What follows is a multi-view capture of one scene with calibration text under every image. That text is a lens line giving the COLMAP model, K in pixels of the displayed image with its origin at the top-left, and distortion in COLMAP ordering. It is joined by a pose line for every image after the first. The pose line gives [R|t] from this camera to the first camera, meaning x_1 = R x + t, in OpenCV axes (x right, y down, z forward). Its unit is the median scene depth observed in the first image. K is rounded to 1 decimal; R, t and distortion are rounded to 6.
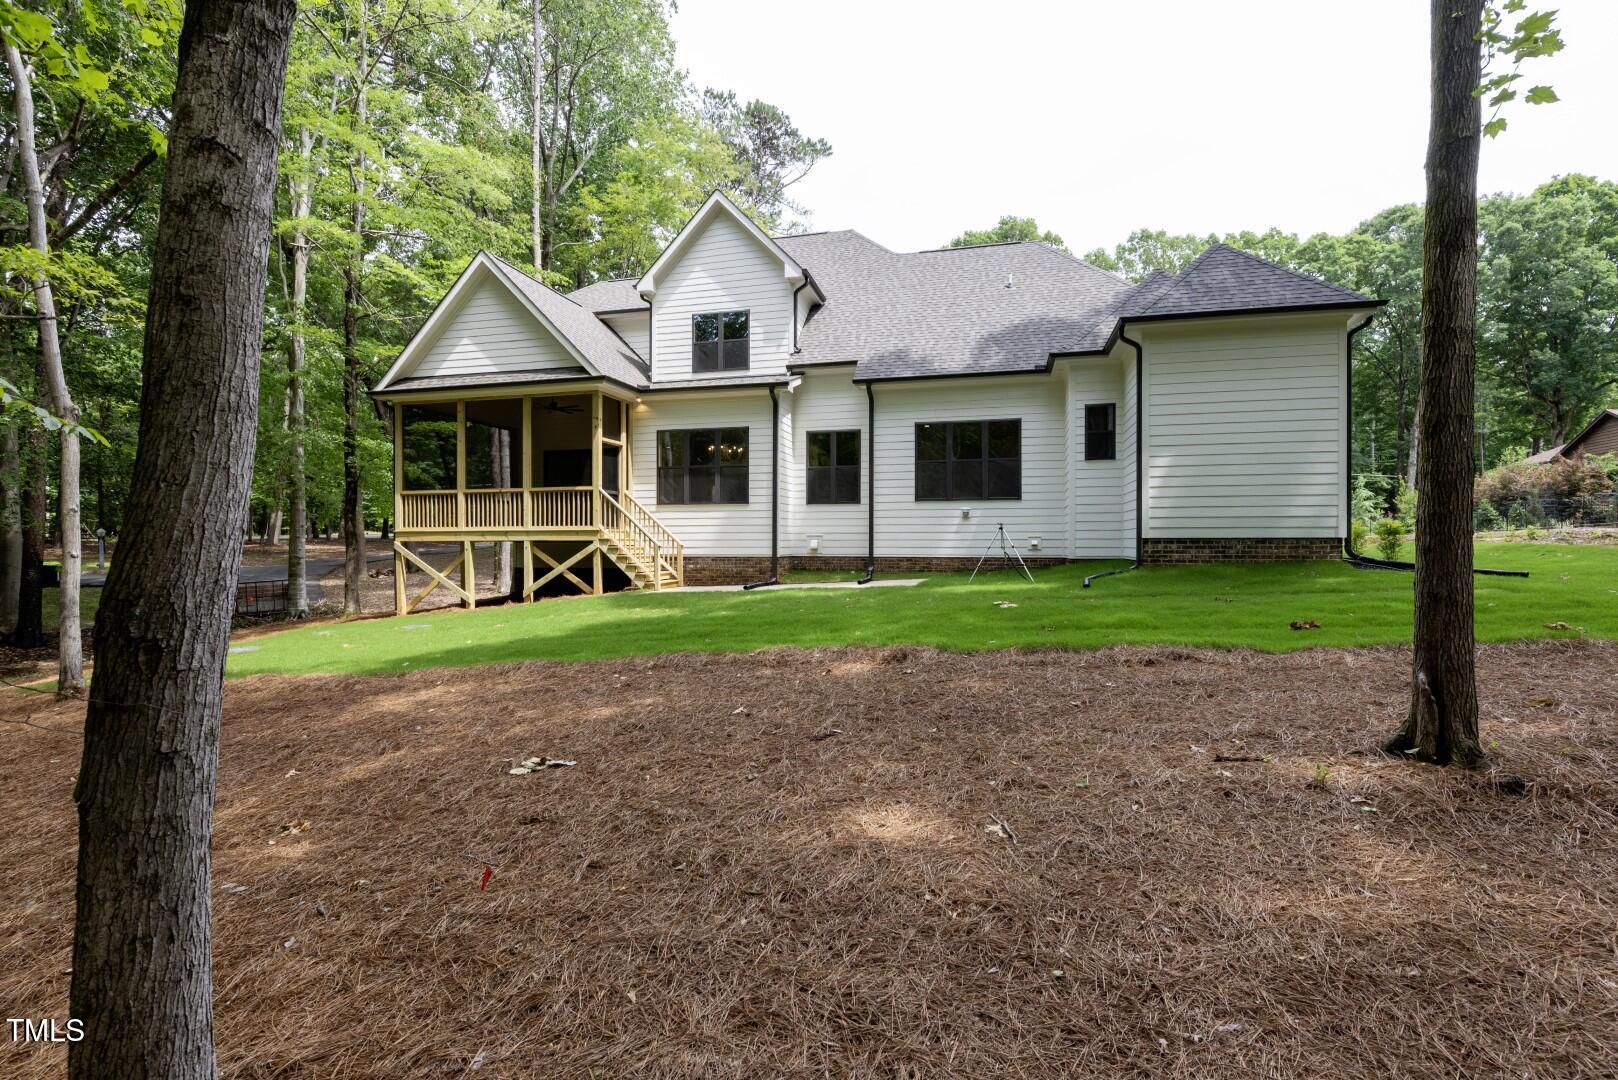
lens RADIAL K [[731.2, 0, 809.8], [0, 731.2, 541.7], [0, 0, 1]] dist [0.001877, -0.000289]
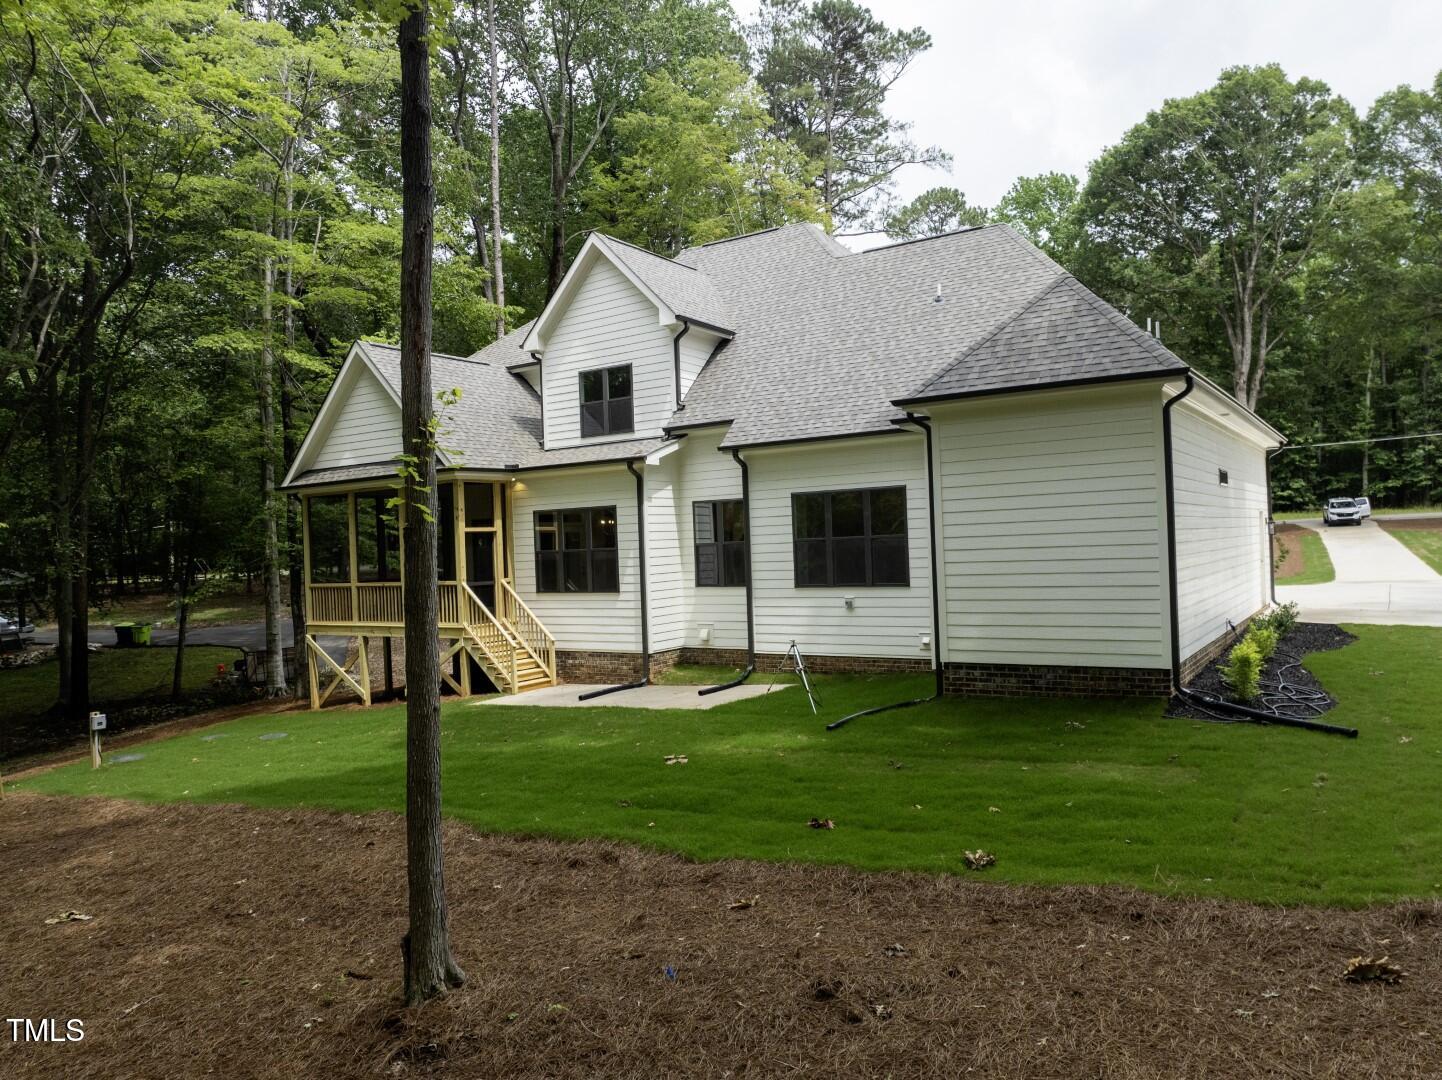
lens RADIAL K [[1015.4, 0, 719.2], [0, 1015.4, 539.6], [0, 0, 1]] dist [-0.030081, 0.007595]
pose [[0.940905, -0.036767, -0.336668, 0.438328], [0.039136, 0.999234, 0.000252, -0.109717], [0.336401, -0.013413, 0.941623, -0.110230]]
